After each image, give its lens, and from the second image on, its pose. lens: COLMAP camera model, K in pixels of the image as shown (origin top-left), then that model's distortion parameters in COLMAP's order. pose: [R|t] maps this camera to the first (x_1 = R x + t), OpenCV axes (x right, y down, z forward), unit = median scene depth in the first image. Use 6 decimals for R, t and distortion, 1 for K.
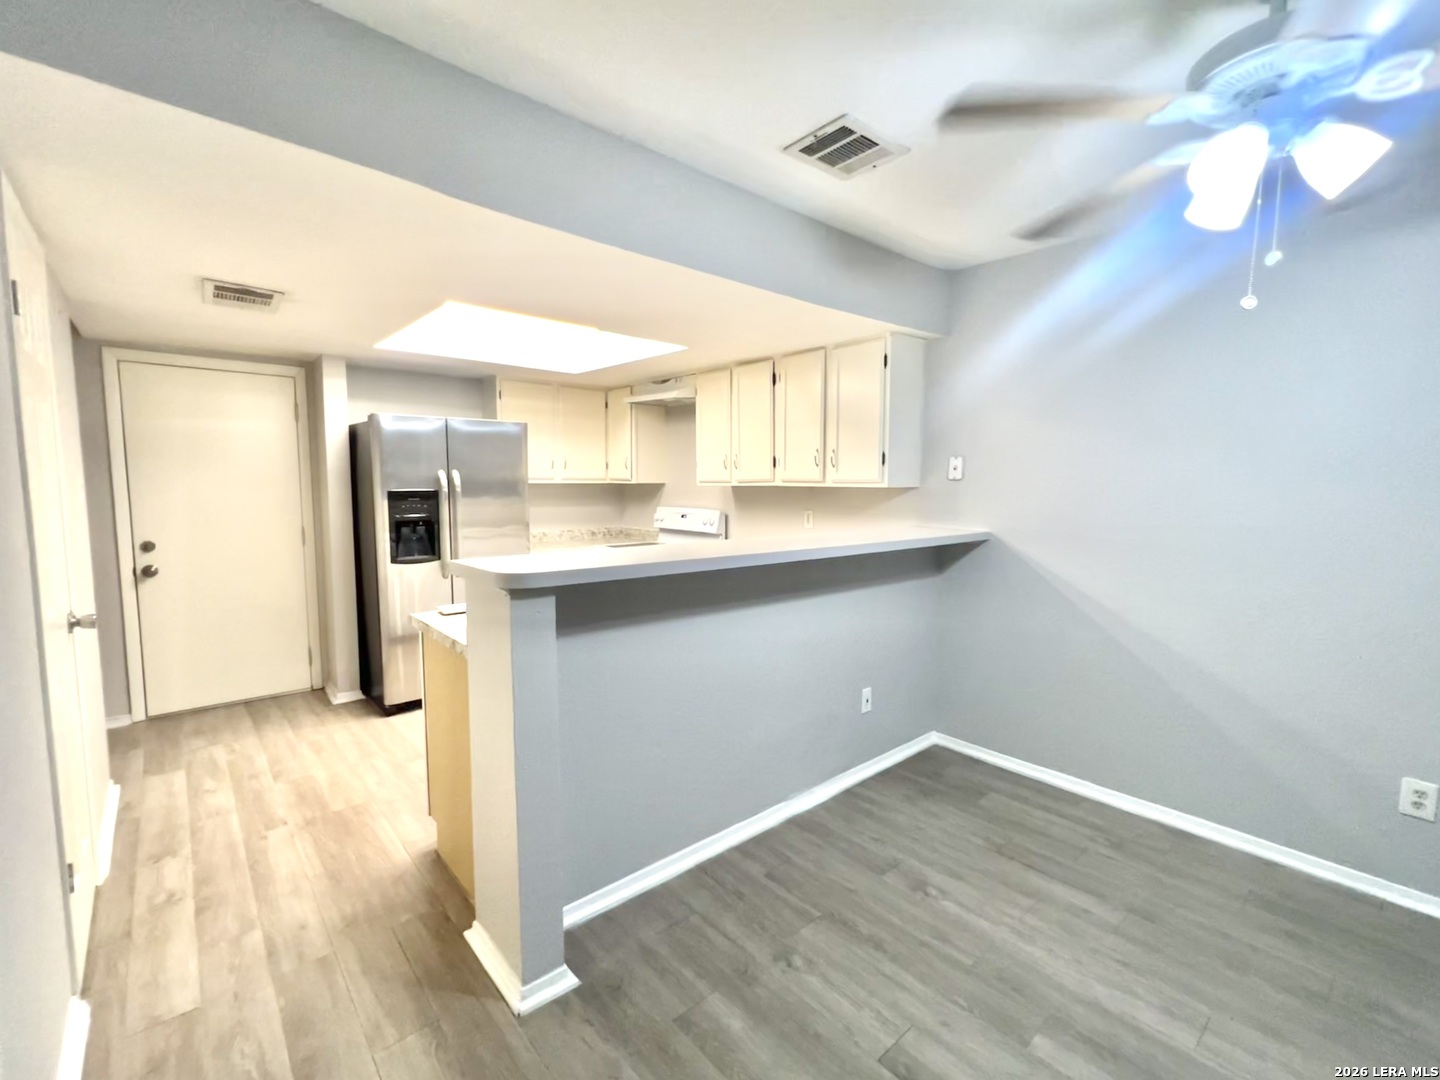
lens RADIAL K [[631.3, 0, 721.2], [0, 631.3, 535.4], [0, 0, 1]] dist [0.000797, -0.000259]
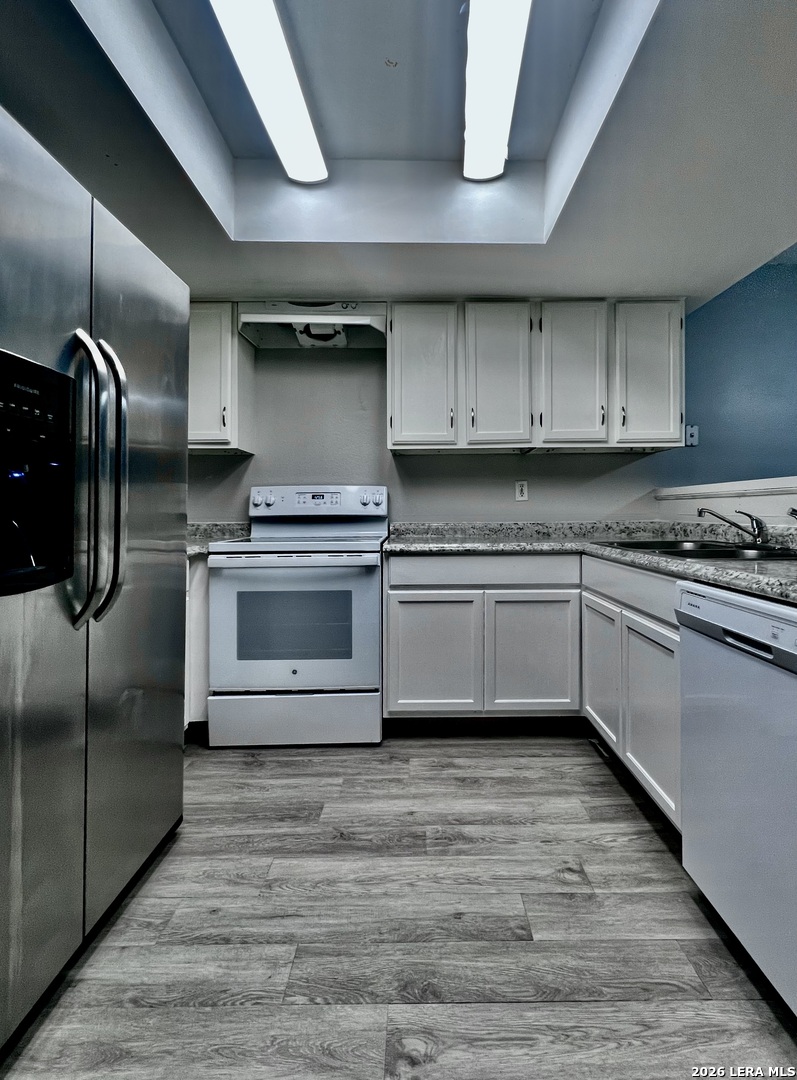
lens RADIAL K [[509.3, 0, 425.8], [0, 509.3, 504.5], [0, 0, 1]] dist [0.002397, 0.000011]
pose [[0.656892, -0.002132, 0.753982, -0.506422], [0.073922, 0.995360, -0.061589, 0.029426], [-0.750352, 0.096193, 0.654002, 0.632016]]
